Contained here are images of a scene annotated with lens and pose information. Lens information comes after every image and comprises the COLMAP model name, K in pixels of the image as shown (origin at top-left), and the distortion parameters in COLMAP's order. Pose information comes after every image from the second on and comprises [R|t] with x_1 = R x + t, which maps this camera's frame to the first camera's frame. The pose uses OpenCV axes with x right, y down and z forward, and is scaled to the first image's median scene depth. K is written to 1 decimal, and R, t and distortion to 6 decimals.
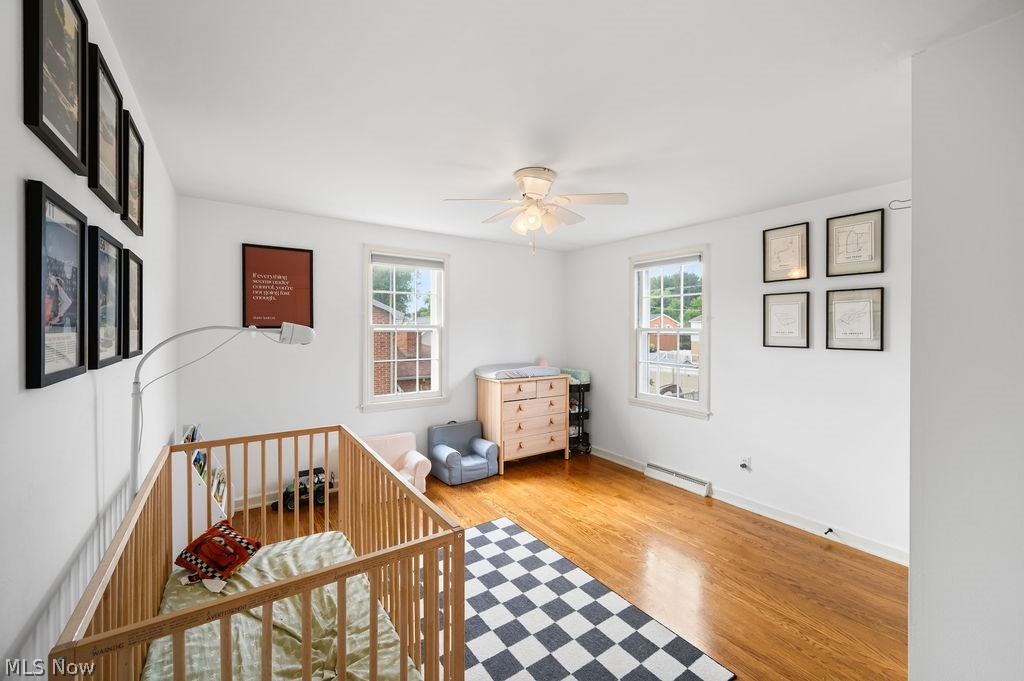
lens RADIAL K [[404.9, 0, 511.2], [0, 404.9, 331.4], [0, 0, 1]] dist [0.000655, 0.000558]
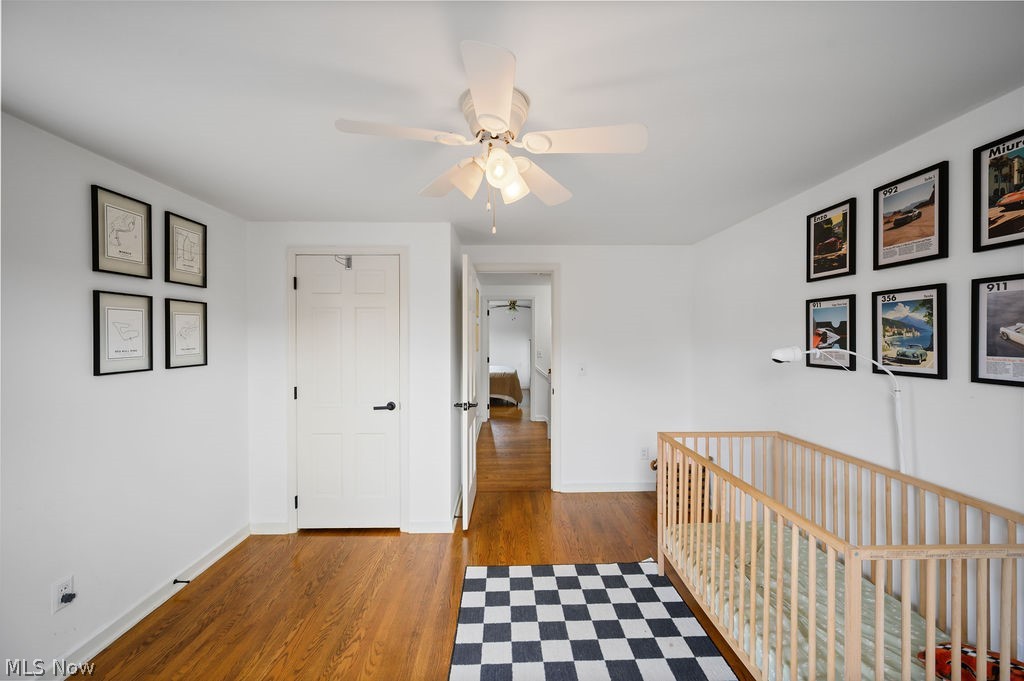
lens RADIAL K [[404.9, 0, 511.2], [0, 404.9, 331.4], [0, 0, 1]] dist [0.000655, 0.000558]
pose [[-0.834275, 0.002452, 0.551344, -0.260920], [0.003353, 0.999994, 0.000625, -0.030754], [-0.551339, 0.002370, -0.834278, 1.291048]]
